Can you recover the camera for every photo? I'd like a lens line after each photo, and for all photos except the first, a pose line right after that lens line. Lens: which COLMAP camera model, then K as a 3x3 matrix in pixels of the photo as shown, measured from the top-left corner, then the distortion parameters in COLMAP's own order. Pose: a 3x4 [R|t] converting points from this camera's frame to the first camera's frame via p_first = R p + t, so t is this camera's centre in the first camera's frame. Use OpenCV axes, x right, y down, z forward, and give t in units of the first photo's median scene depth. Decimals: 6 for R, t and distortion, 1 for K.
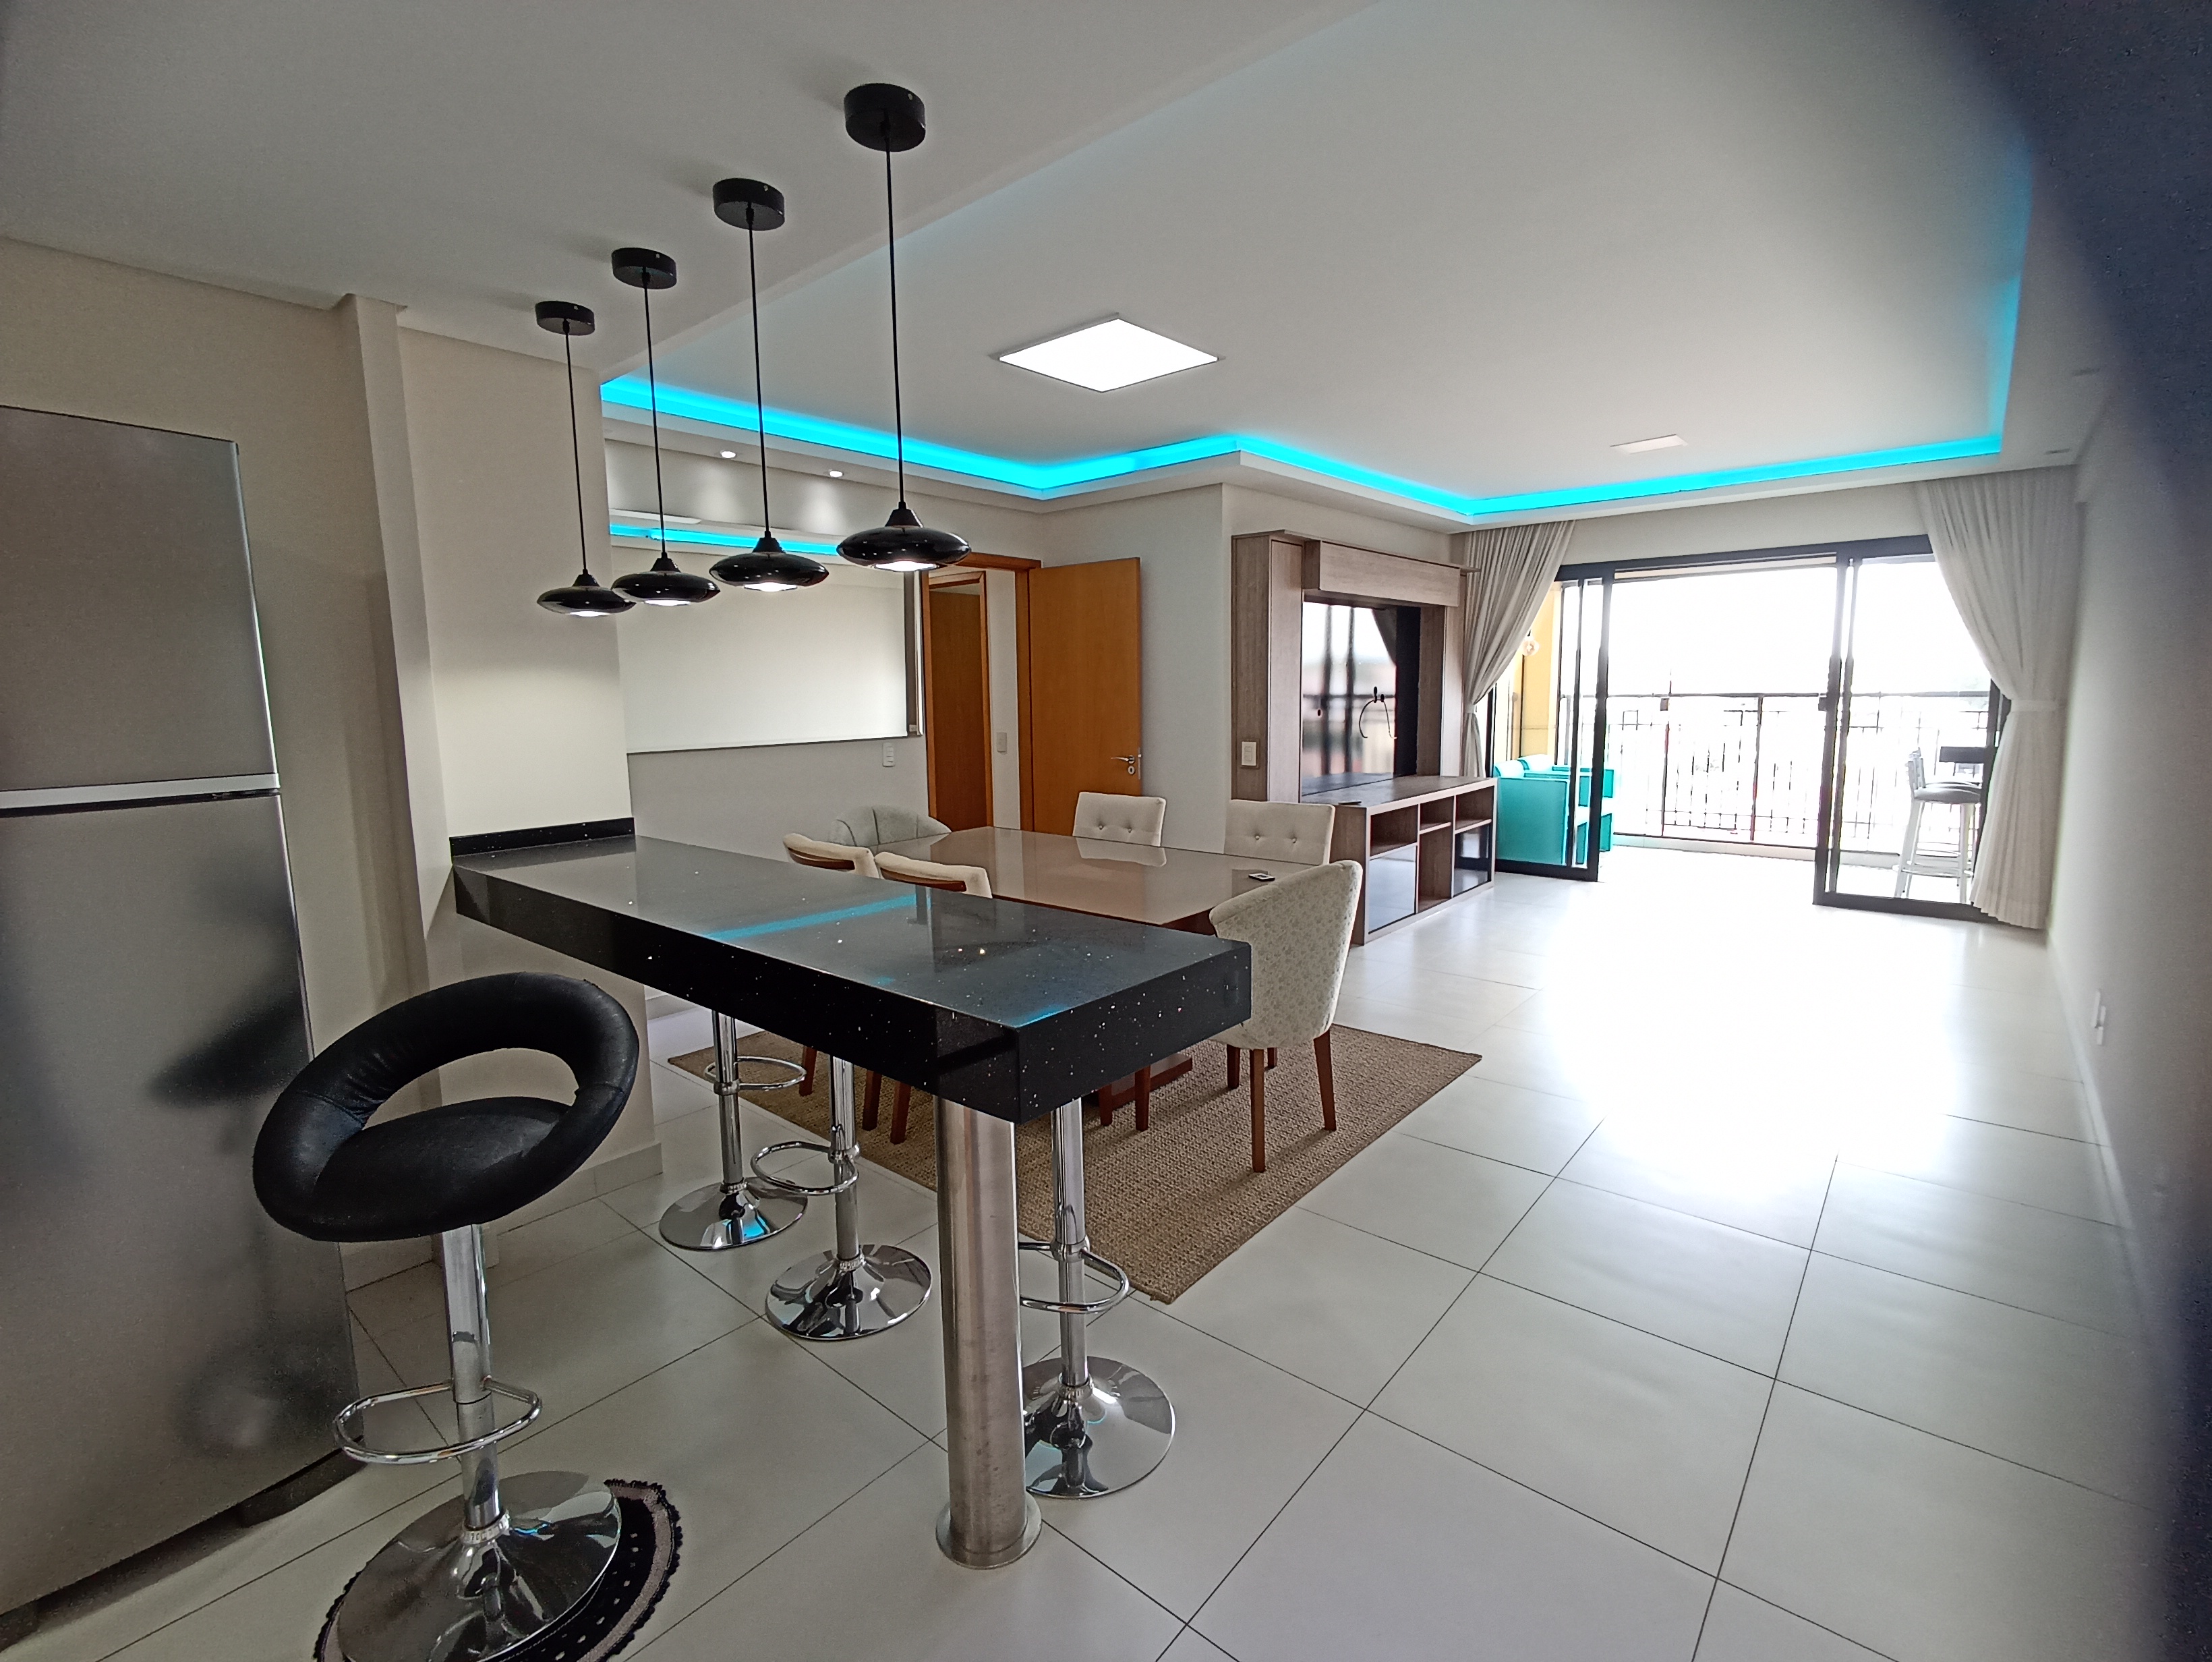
lens RADIAL K [[1013.1, 0, 1113.0], [0, 1013.1, 819.6], [0, 0, 1]] dist [-0.003570, 0.000940]
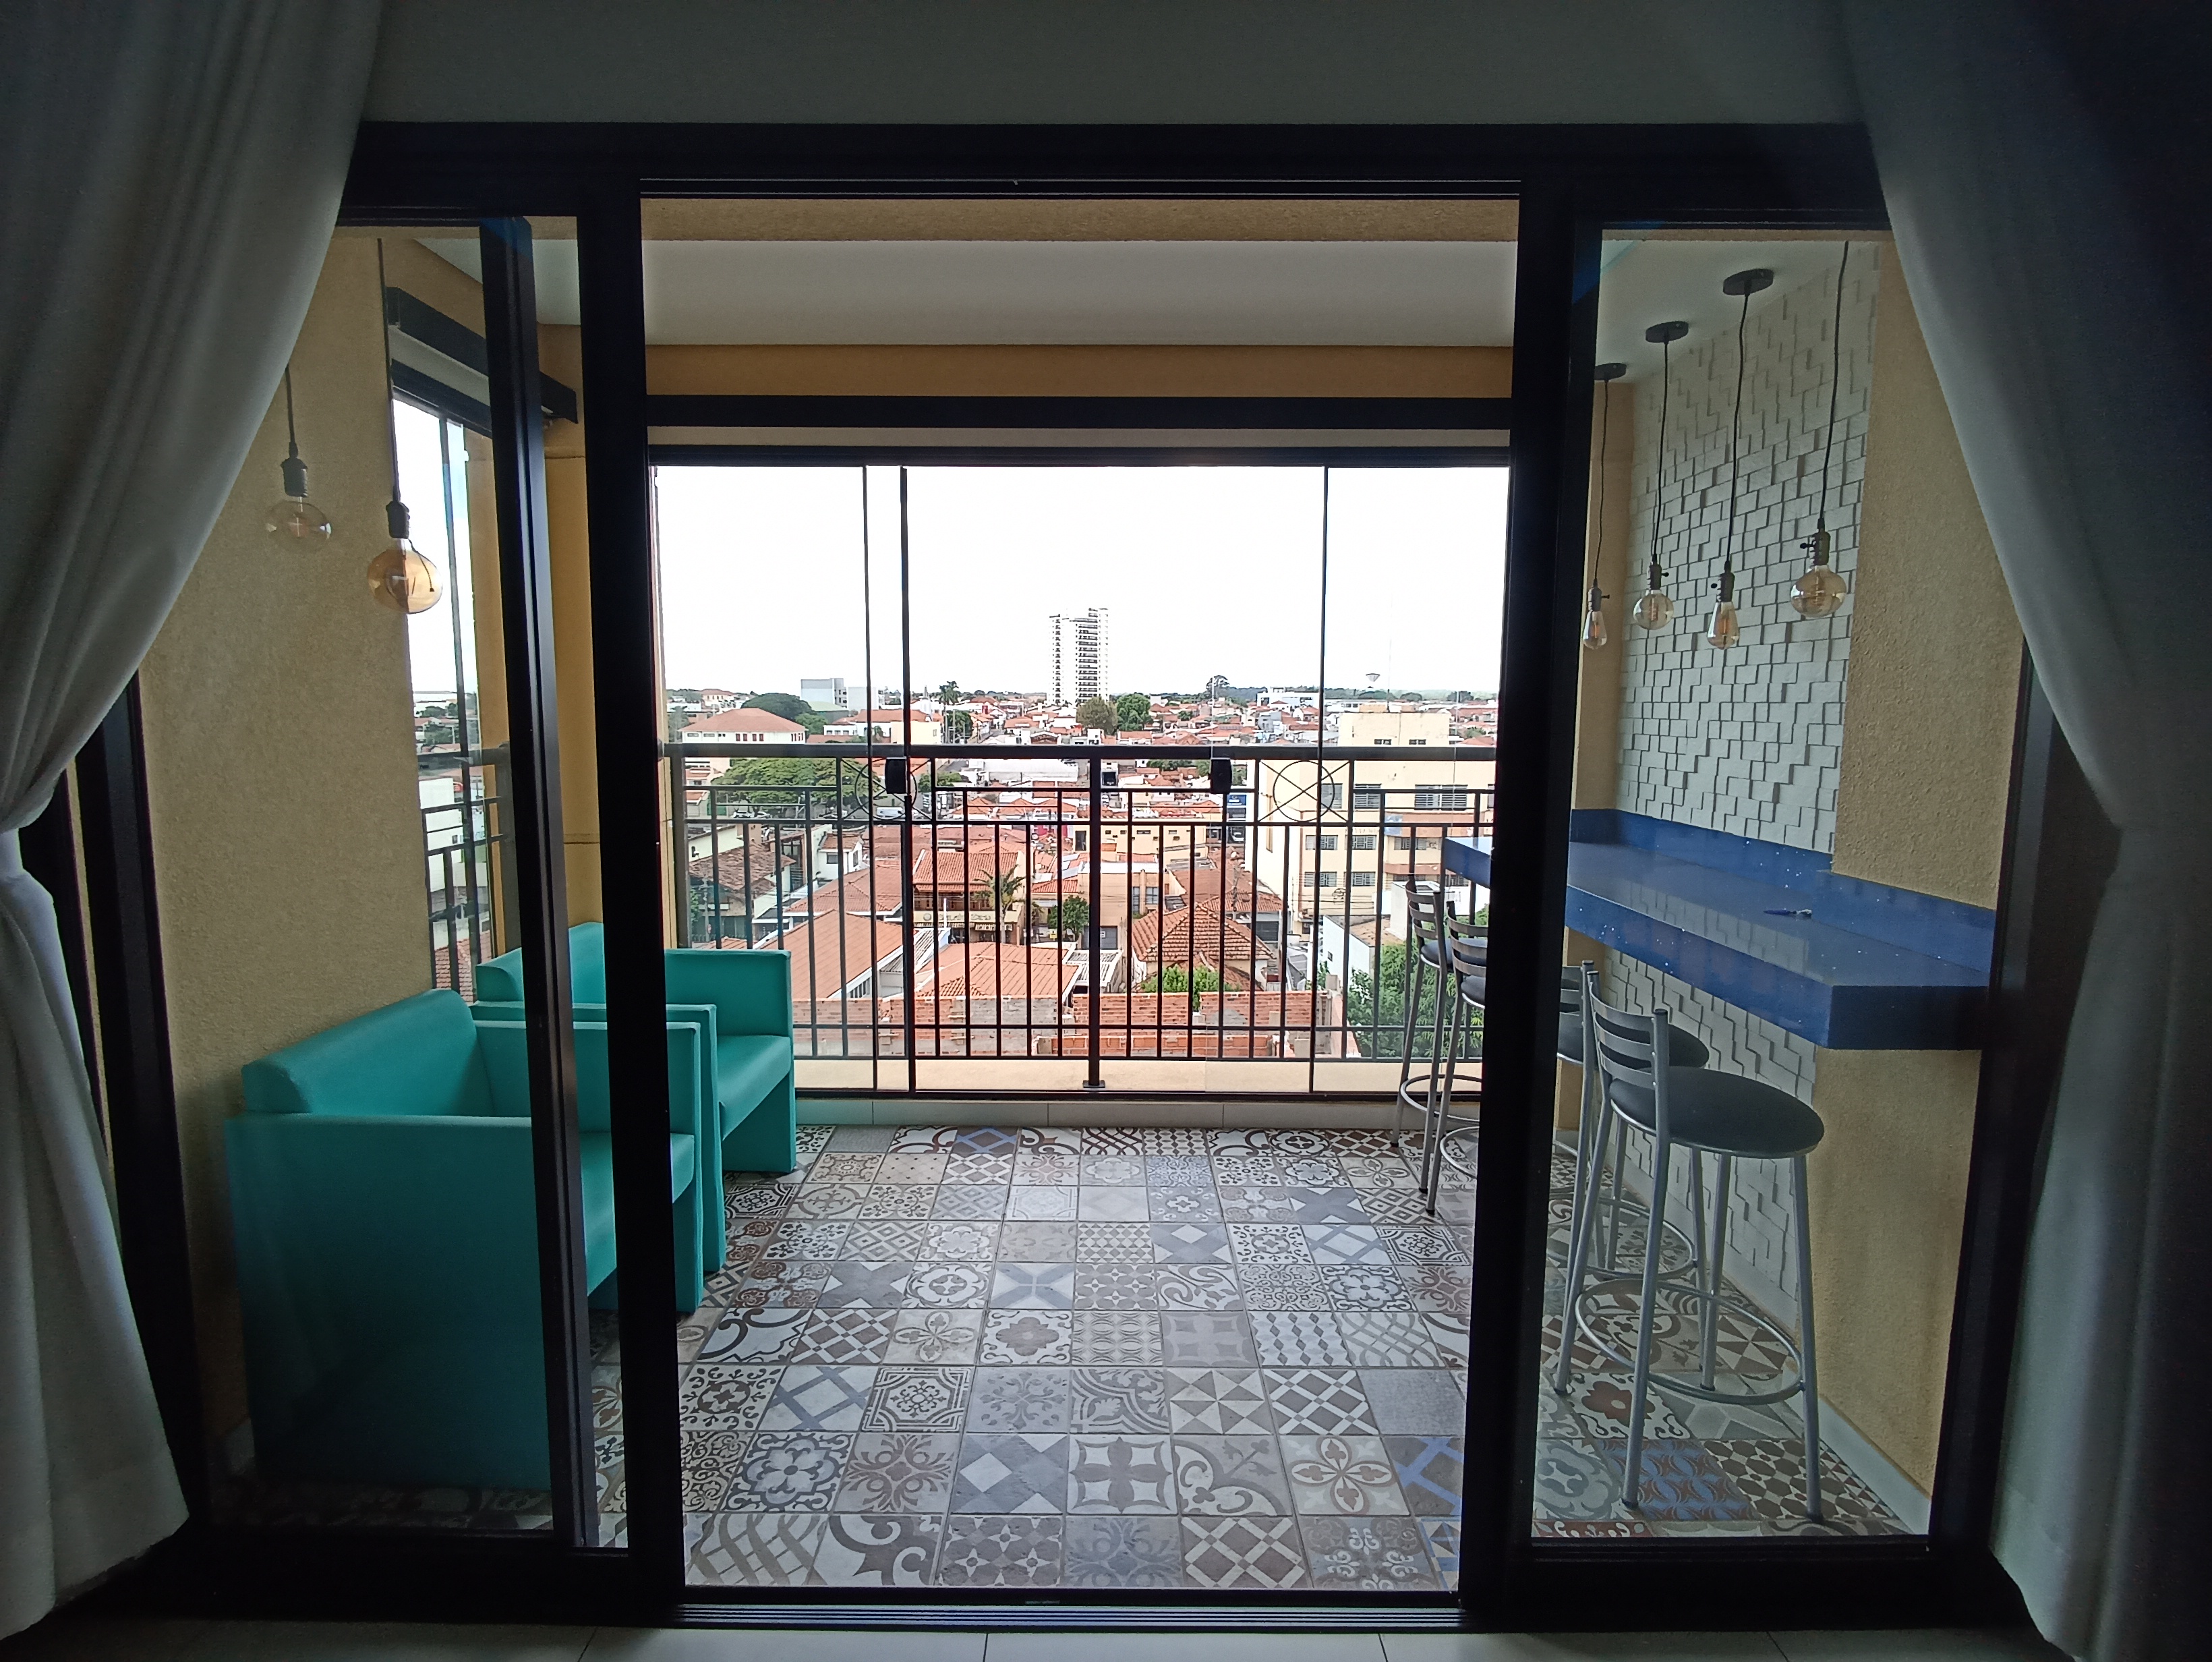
lens RADIAL K [[1013.1, 0, 1100.9], [0, 1013.1, 813.6], [0, 0, 1]] dist [-0.003570, 0.000940]
pose [[0.764539, -0.050099, 0.642628, 0.506365], [0.069659, 0.997558, -0.005105, -0.132556], [-0.640803, 0.048668, 0.766161, 0.933383]]
